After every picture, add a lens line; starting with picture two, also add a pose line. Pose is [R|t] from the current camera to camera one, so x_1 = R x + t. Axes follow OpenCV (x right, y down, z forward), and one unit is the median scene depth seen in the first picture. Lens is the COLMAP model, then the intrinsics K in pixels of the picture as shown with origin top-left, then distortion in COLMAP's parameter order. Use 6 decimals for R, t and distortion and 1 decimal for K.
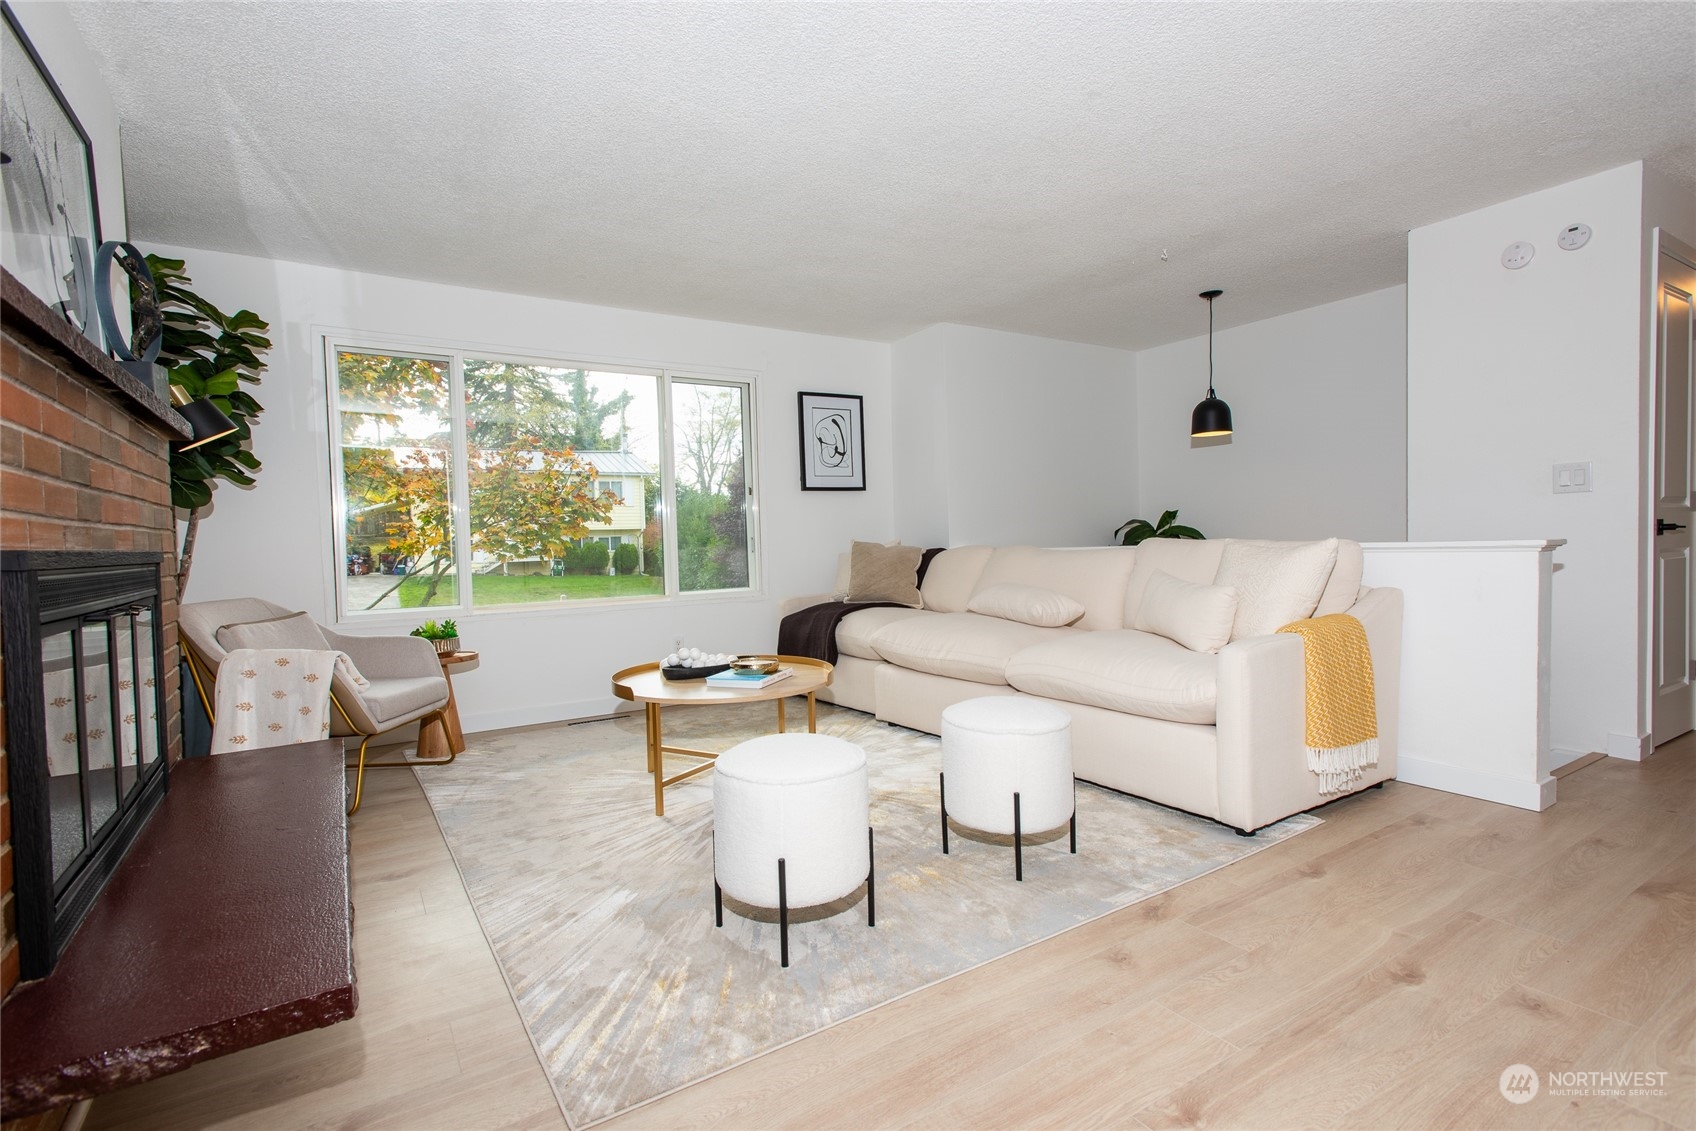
lens RADIAL K [[813.9, 0, 851.1], [0, 813.9, 565.4], [0, 0, 1]] dist [0.024390, -0.007942]
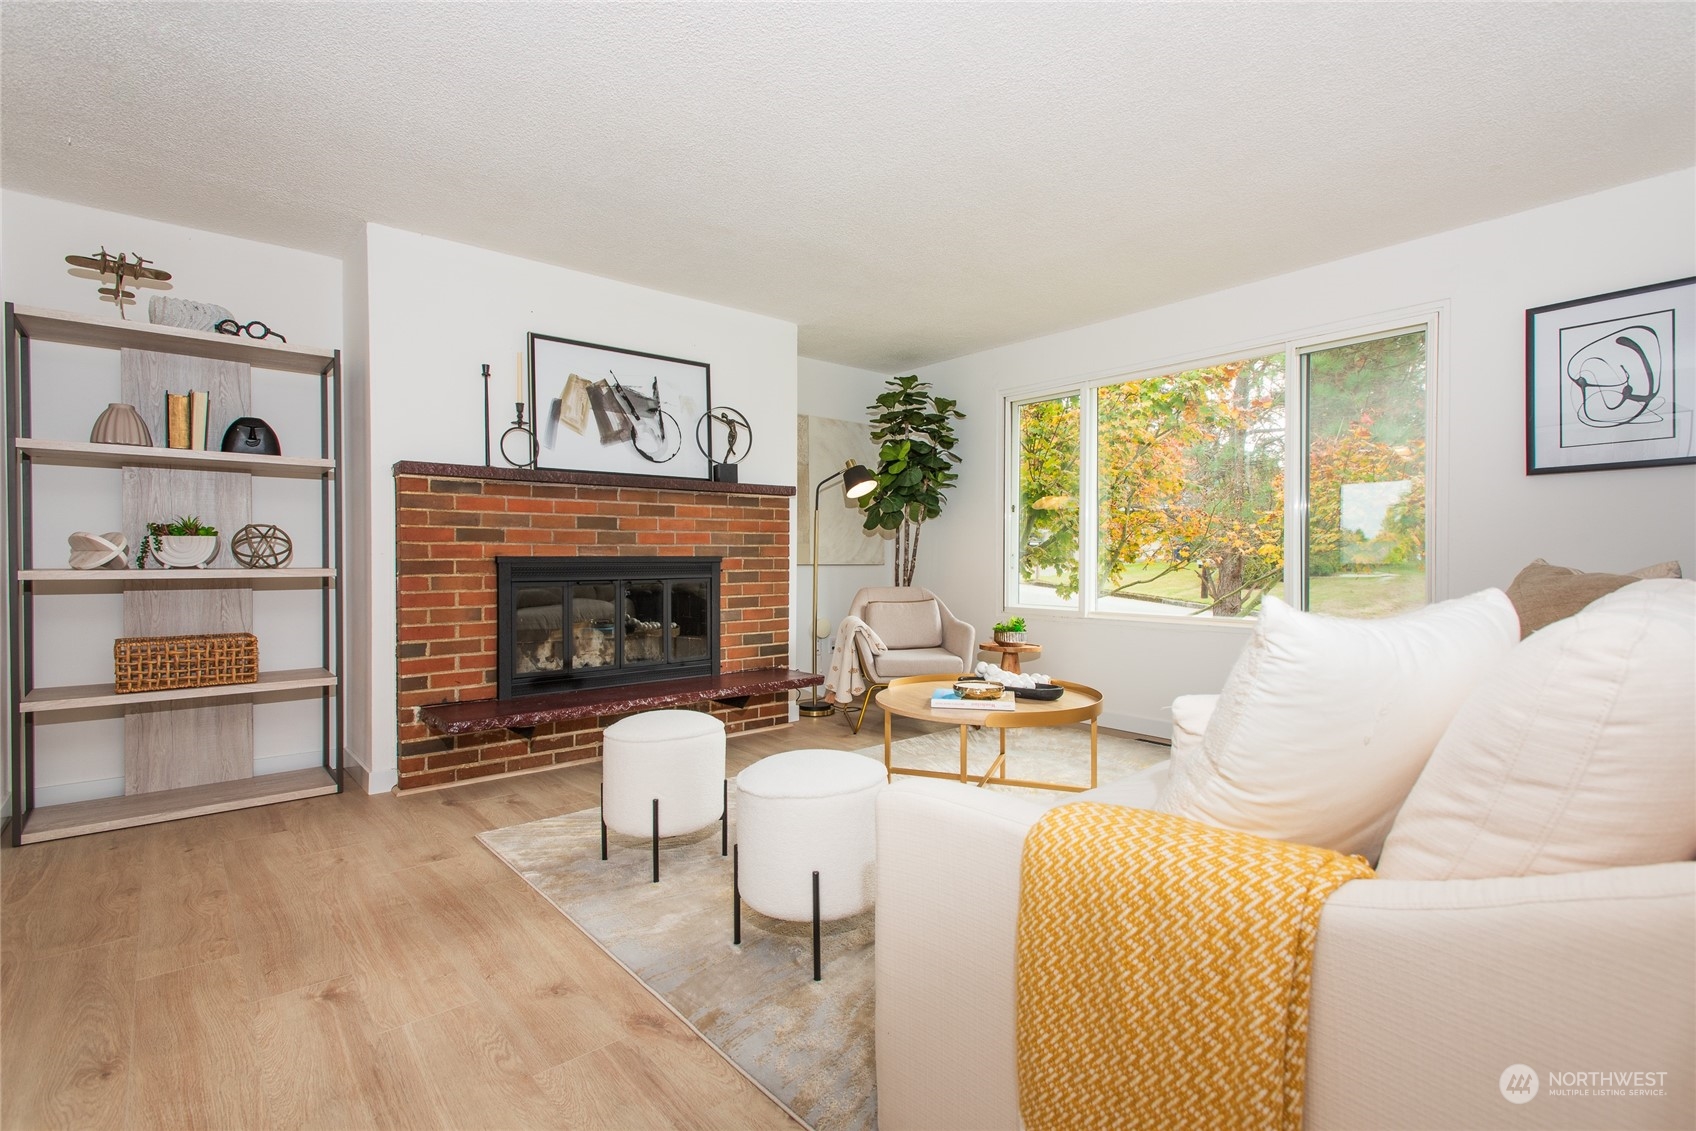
lens RADIAL K [[813.9, 0, 851.1], [0, 813.9, 565.4], [0, 0, 1]] dist [0.024390, -0.007942]
pose [[0.120779, 0.035246, -0.992053, 1.019641], [-0.034069, 0.998928, 0.031342, -0.059092], [0.992095, 0.030013, 0.121851, 0.926685]]
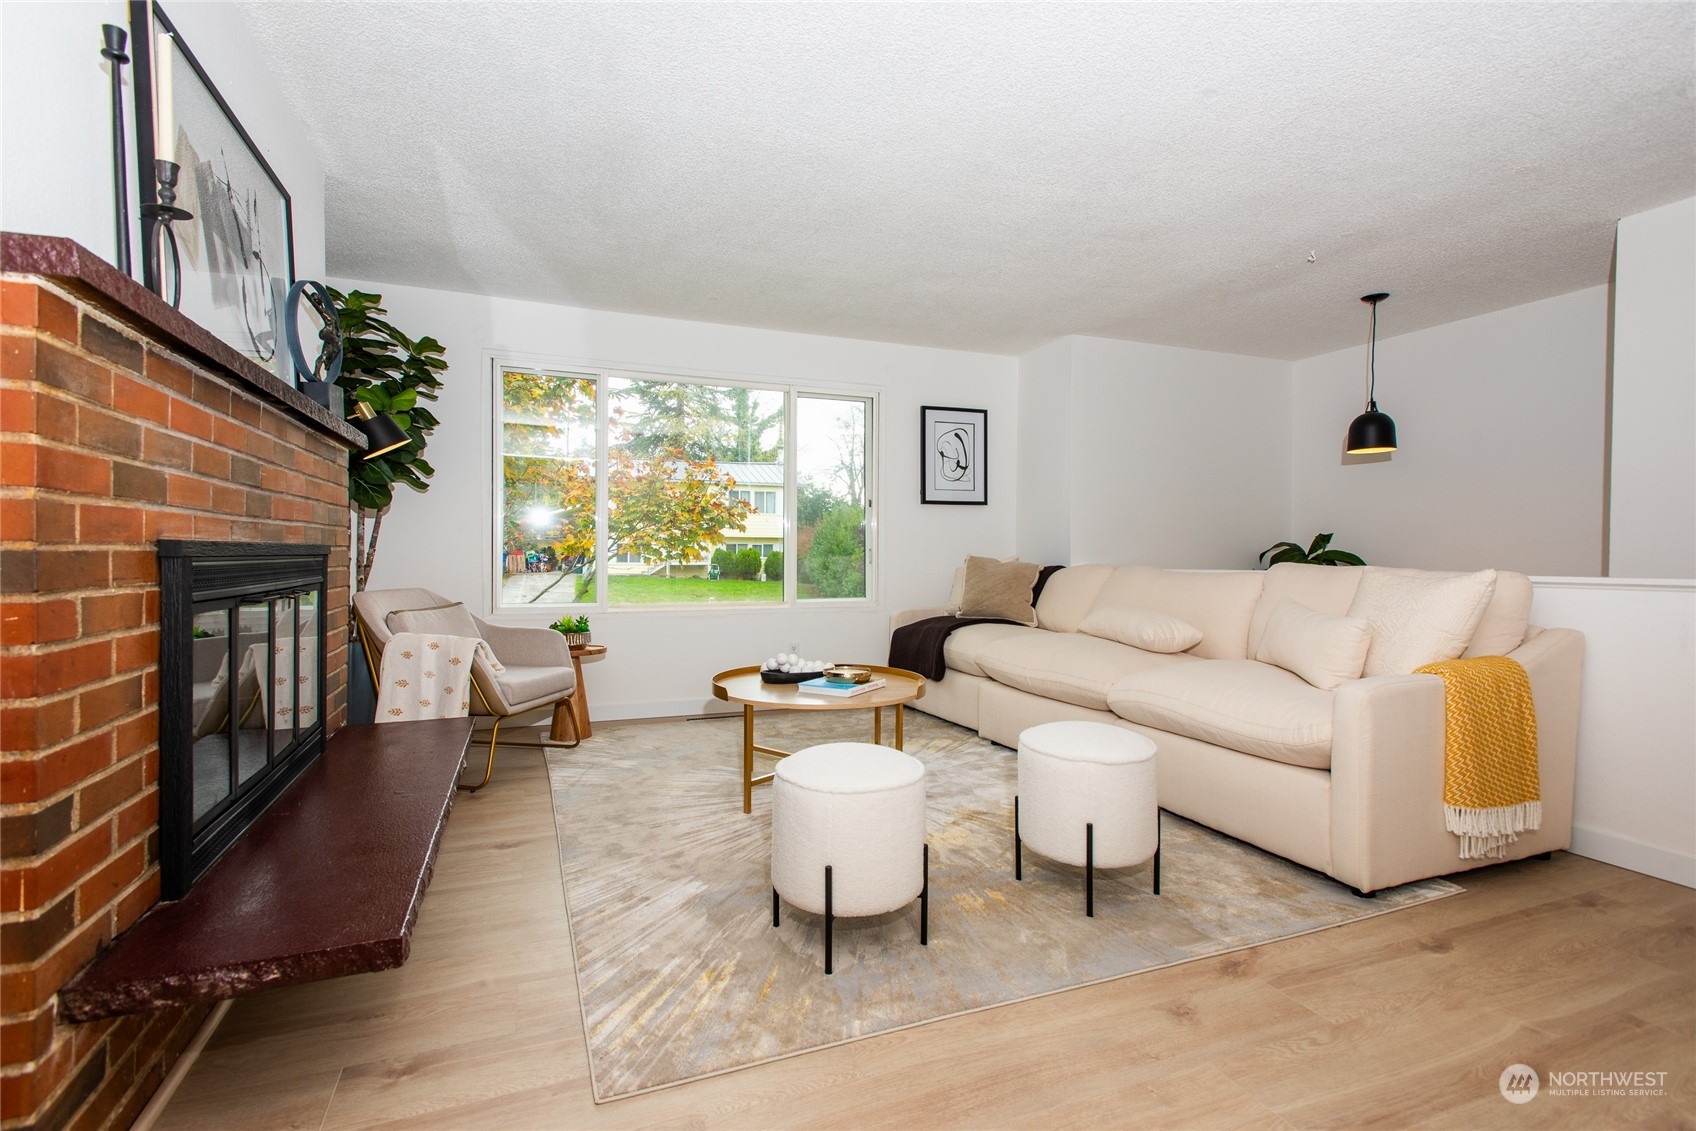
lens RADIAL K [[807.2, 0, 848.0], [0, 807.2, 565.5], [0, 0, 1]] dist [0.024528, -0.008395]
pose [[0.981757, 0.034861, -0.186919, 0.084506], [-0.037616, 0.999229, -0.011211, -0.002112], [0.186384, 0.018038, 0.982311, 0.008482]]
